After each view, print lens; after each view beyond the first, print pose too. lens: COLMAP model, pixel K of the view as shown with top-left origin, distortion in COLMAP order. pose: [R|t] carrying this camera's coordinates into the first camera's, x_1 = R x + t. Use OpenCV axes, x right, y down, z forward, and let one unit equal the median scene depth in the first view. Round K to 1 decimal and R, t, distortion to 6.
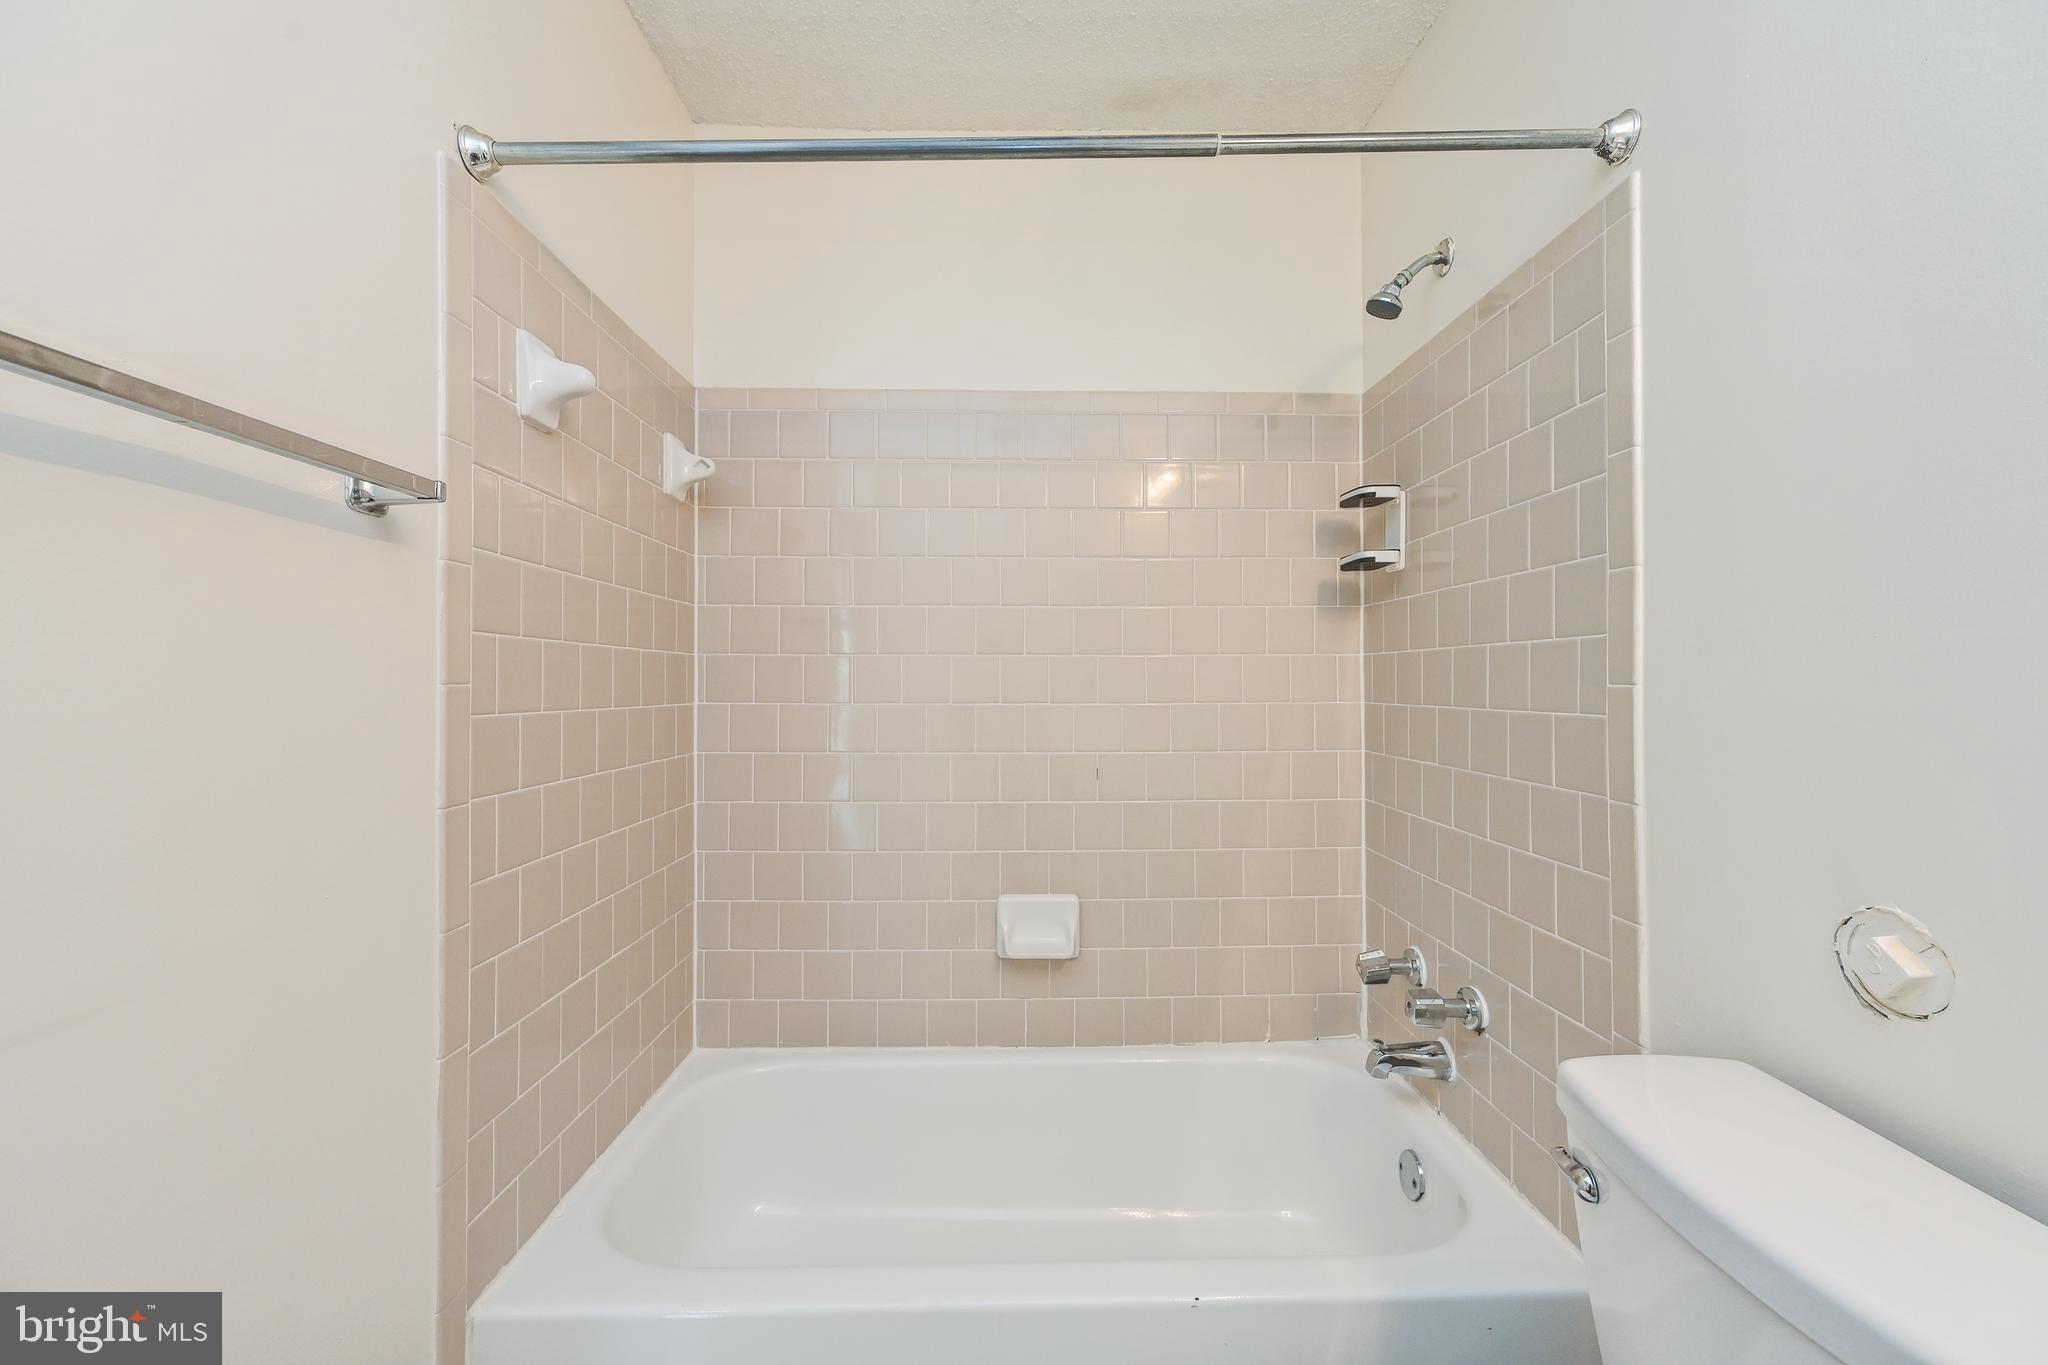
lens RADIAL K [[848.2, 0, 1024.0], [0, 848.2, 682.5], [0, 0, 1]] dist [-0.002300, -0.000087]
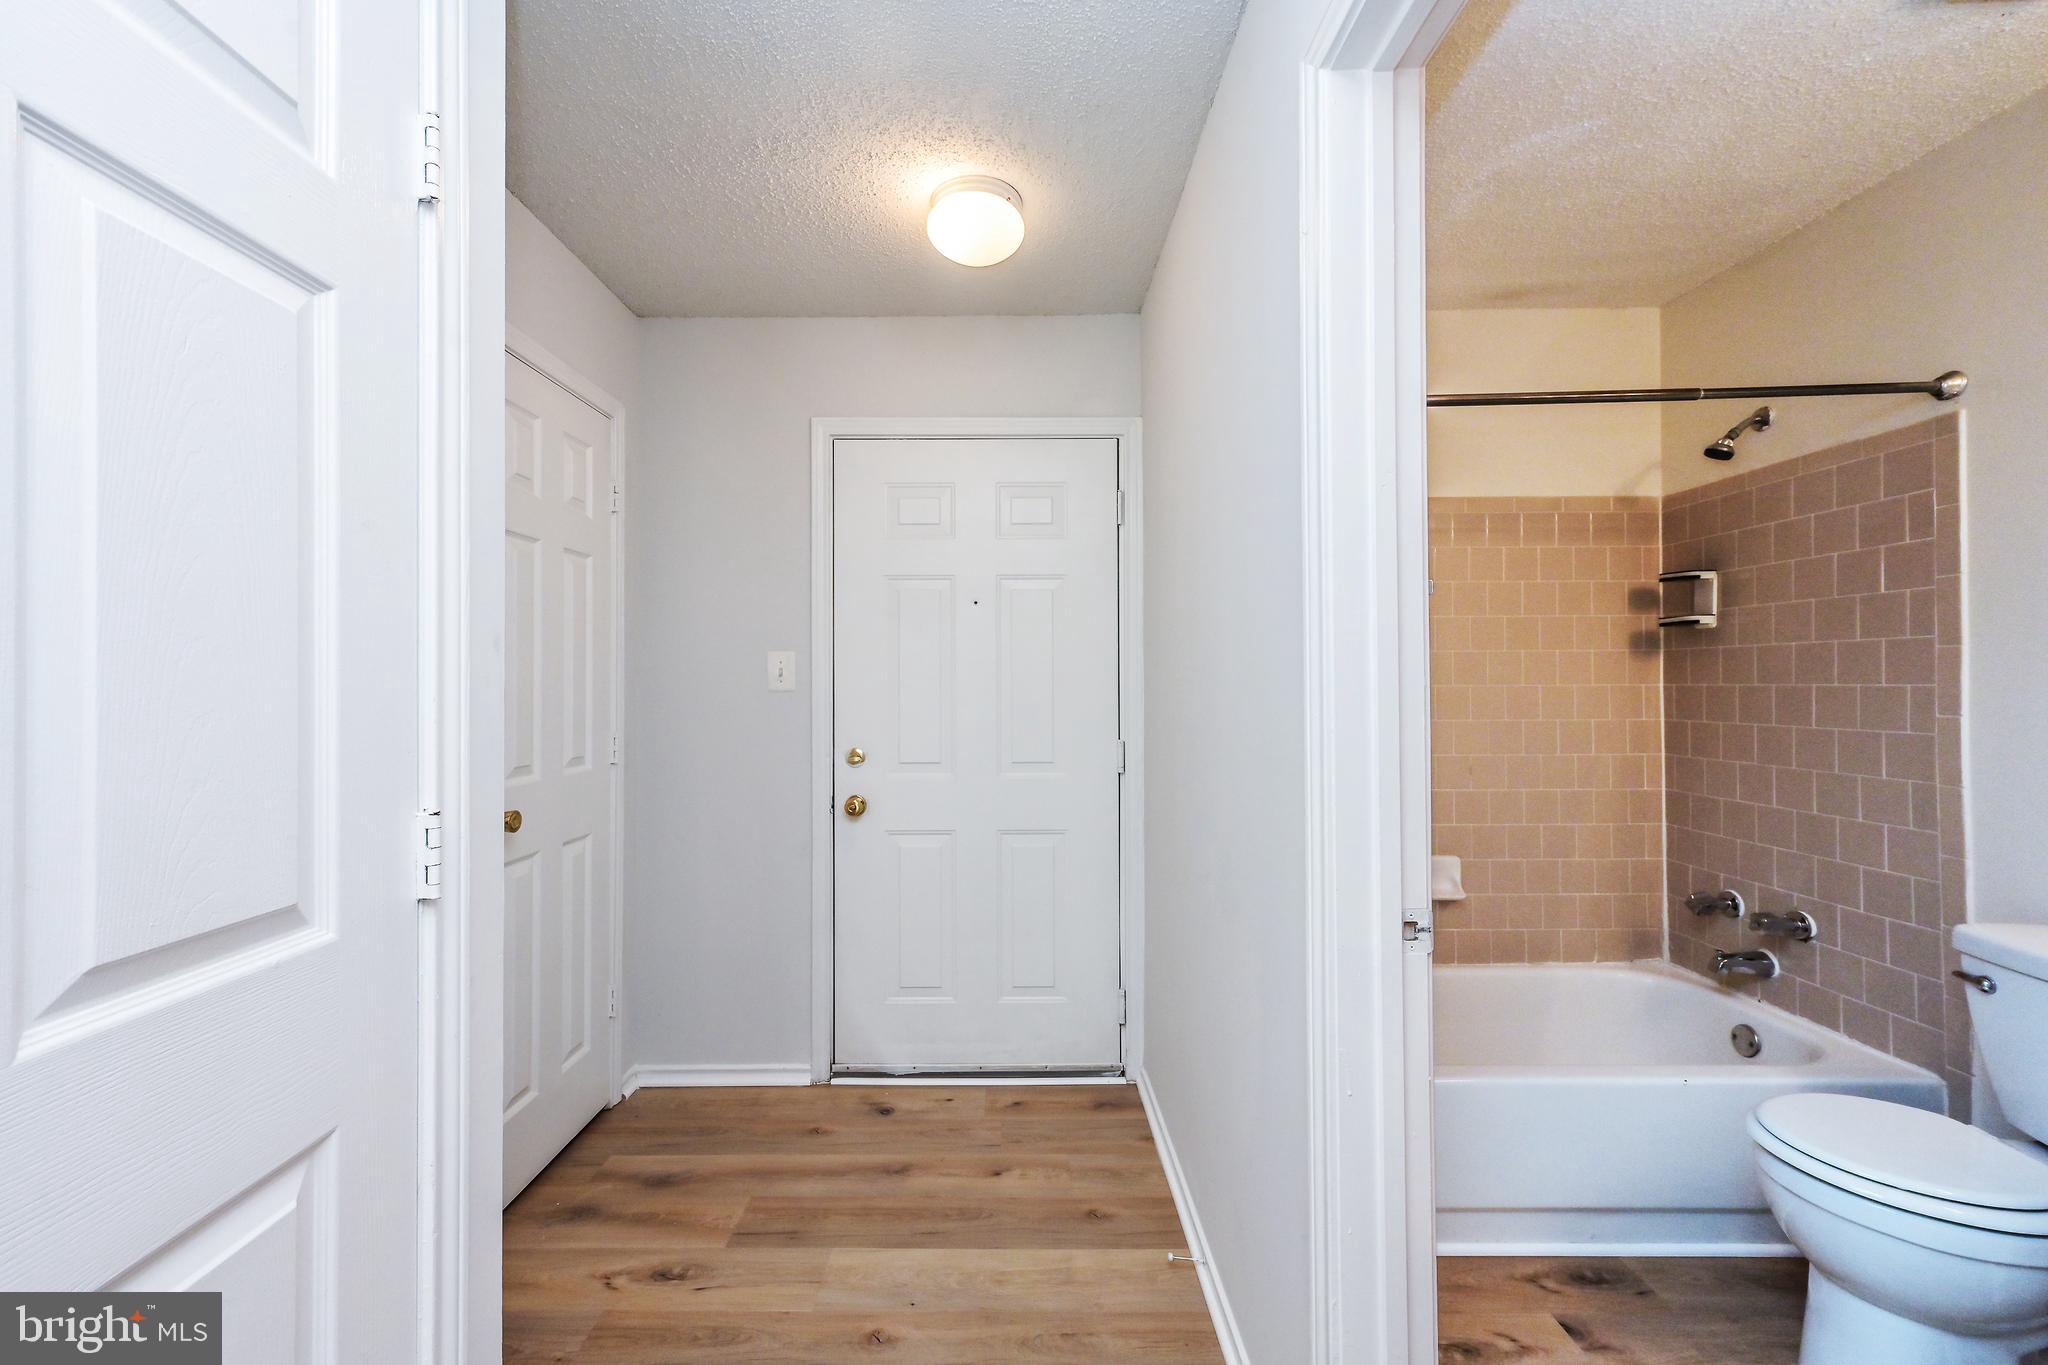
lens RADIAL K [[820.4, 0, 1024.0], [0, 820.4, 682.5], [0, 0, 1]] dist [0.000202, -0.000380]
pose [[0.999274, 0.001298, -0.038085, -0.696316], [-0.001429, 0.999993, -0.003415, -0.035541], [0.038081, 0.003467, 0.999269, -0.450076]]
